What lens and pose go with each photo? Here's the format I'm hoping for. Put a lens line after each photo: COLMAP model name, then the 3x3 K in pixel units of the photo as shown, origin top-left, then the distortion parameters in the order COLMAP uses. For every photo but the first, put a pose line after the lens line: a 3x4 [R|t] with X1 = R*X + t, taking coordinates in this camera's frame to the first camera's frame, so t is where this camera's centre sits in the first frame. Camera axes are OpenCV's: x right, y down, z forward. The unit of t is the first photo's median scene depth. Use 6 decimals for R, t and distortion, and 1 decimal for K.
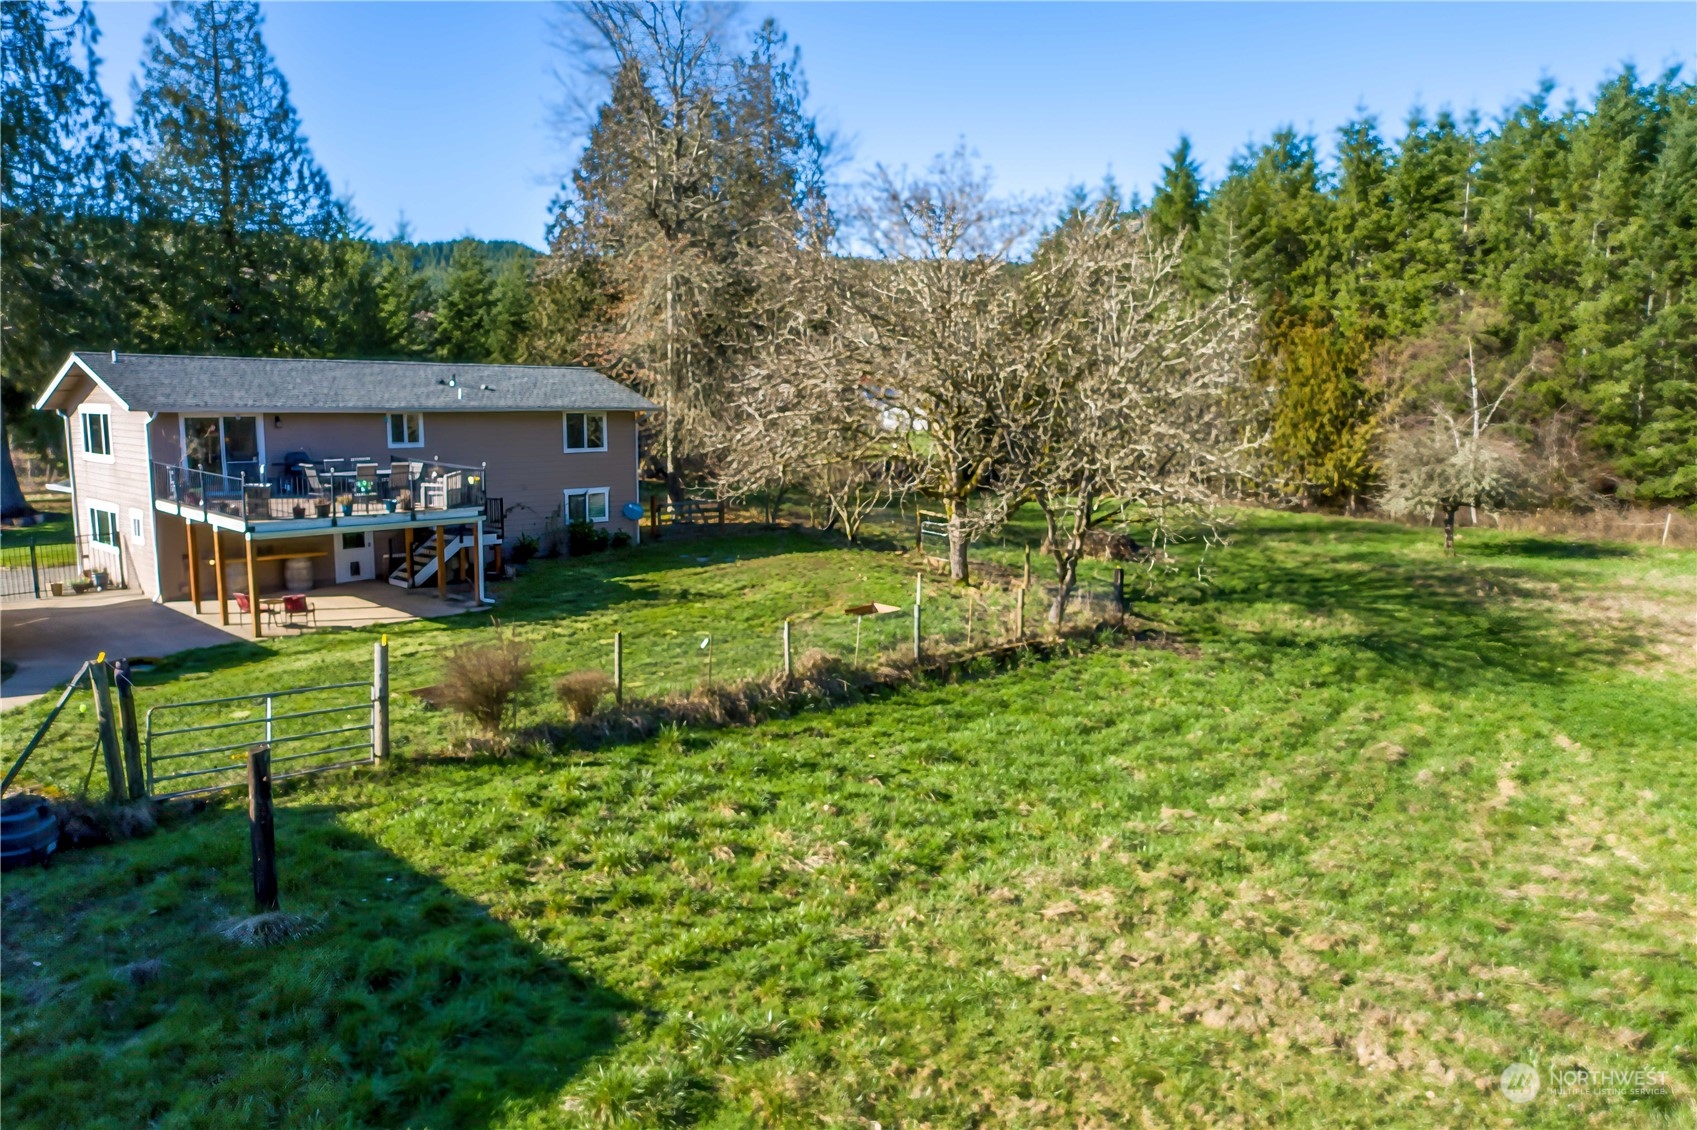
lens RADIAL K [[1158.1, 0, 848.5], [0, 1158.1, 565.0], [0, 0, 1]] dist [-0.002192, 0.003261]
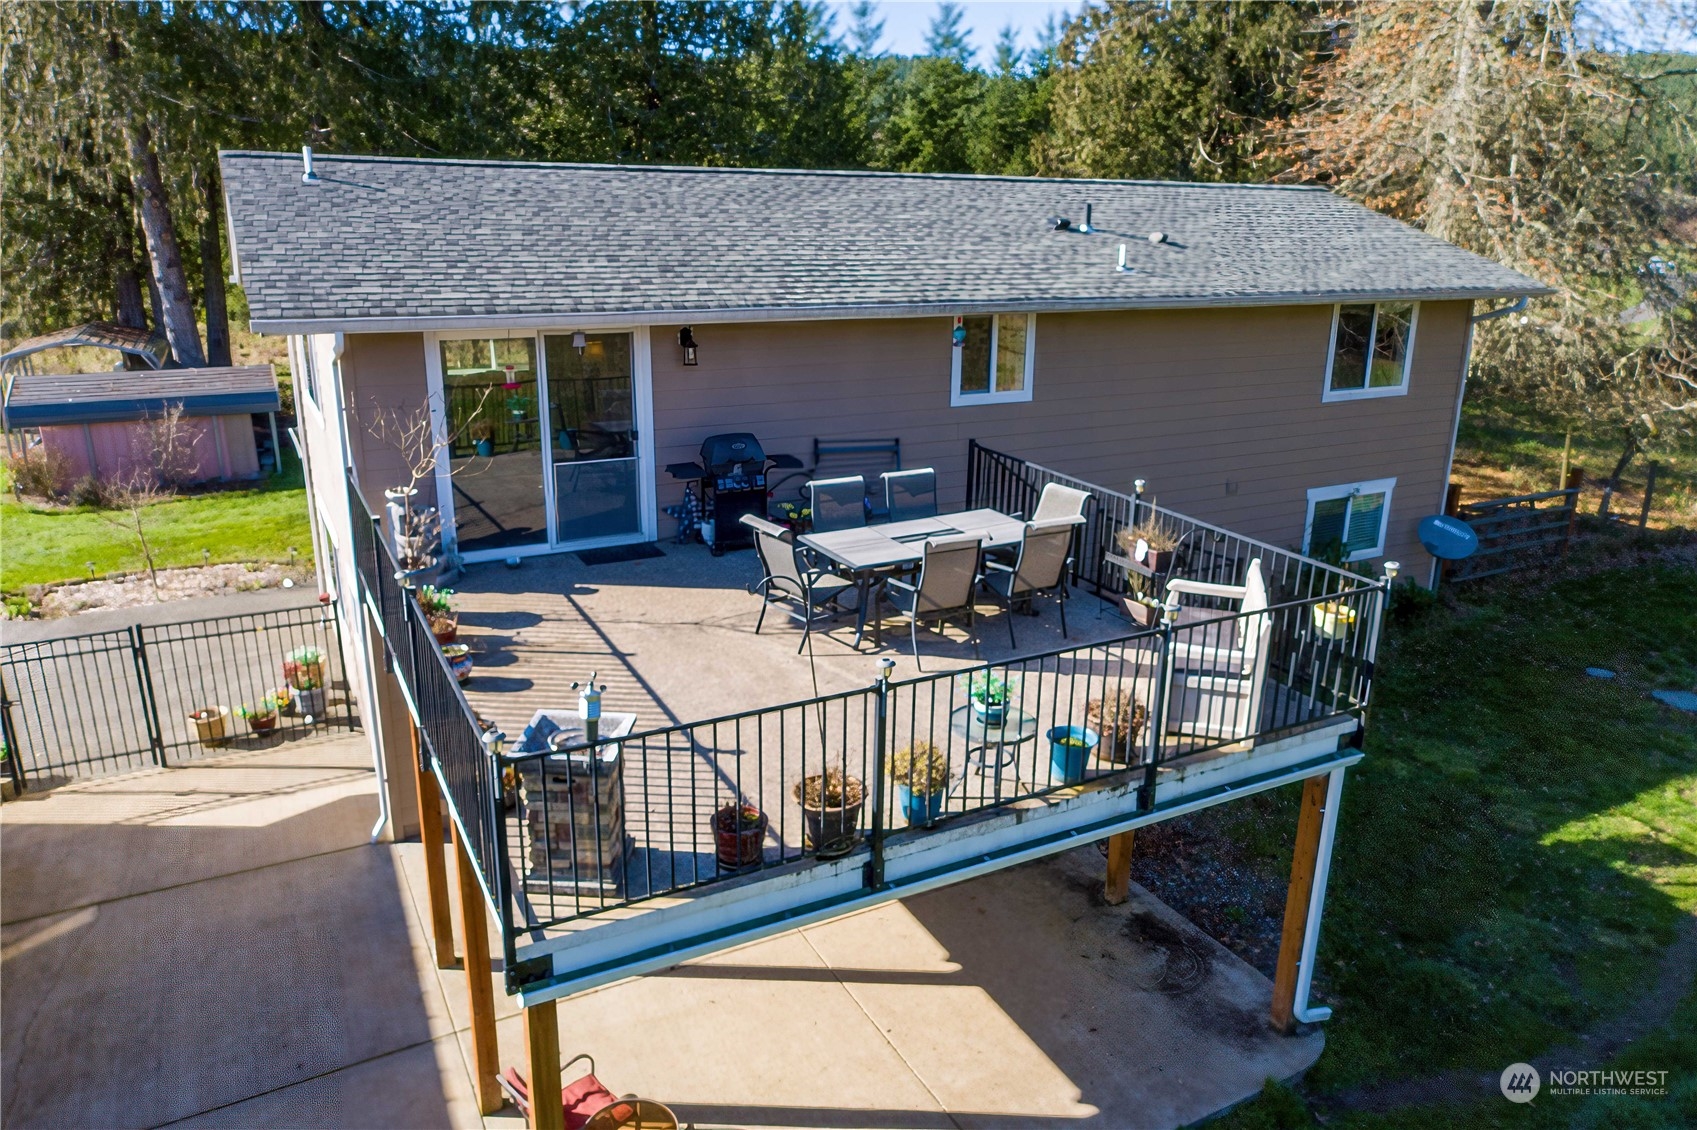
lens RADIAL K [[1158.1, 0, 848.5], [0, 1158.1, 565.0], [0, 0, 1]] dist [-0.002192, 0.003261]
pose [[0.942575, 0.097345, -0.319493, -0.197272], [-0.050427, 0.987096, 0.151984, -0.069219], [0.330165, -0.127145, 0.935321, 0.407556]]
